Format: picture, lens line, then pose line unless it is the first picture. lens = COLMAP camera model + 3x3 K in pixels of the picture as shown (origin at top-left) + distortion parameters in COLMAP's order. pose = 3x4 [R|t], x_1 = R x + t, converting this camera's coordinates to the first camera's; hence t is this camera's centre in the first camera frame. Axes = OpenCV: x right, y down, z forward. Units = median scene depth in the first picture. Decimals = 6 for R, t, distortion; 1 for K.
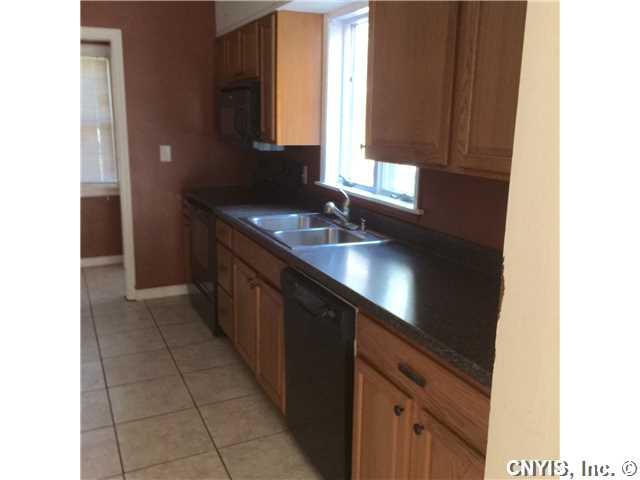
lens RADIAL K [[526.6, 0, 320.0], [0, 526.6, 240.0], [0, 0, 1]] dist [0.009831, 0.002055]
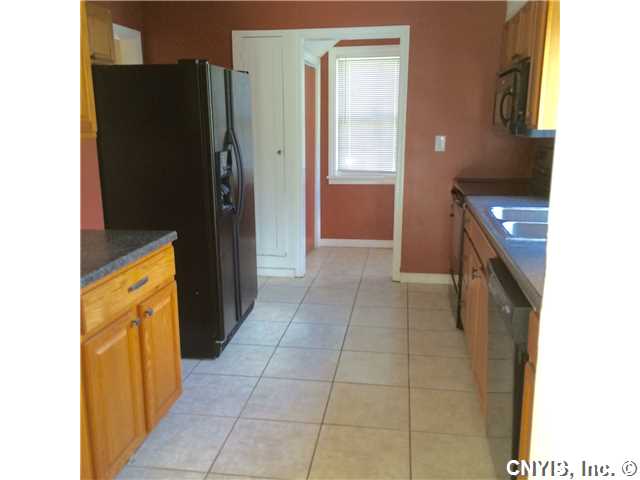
lens RADIAL K [[526.6, 0, 320.0], [0, 526.6, 240.0], [0, 0, 1]] dist [0.009831, 0.002055]
pose [[0.816793, 0.105884, -0.567131, 0.121914], [-0.104851, 0.993888, 0.034552, 0.011426], [0.567323, 0.031242, 0.822903, 0.040814]]
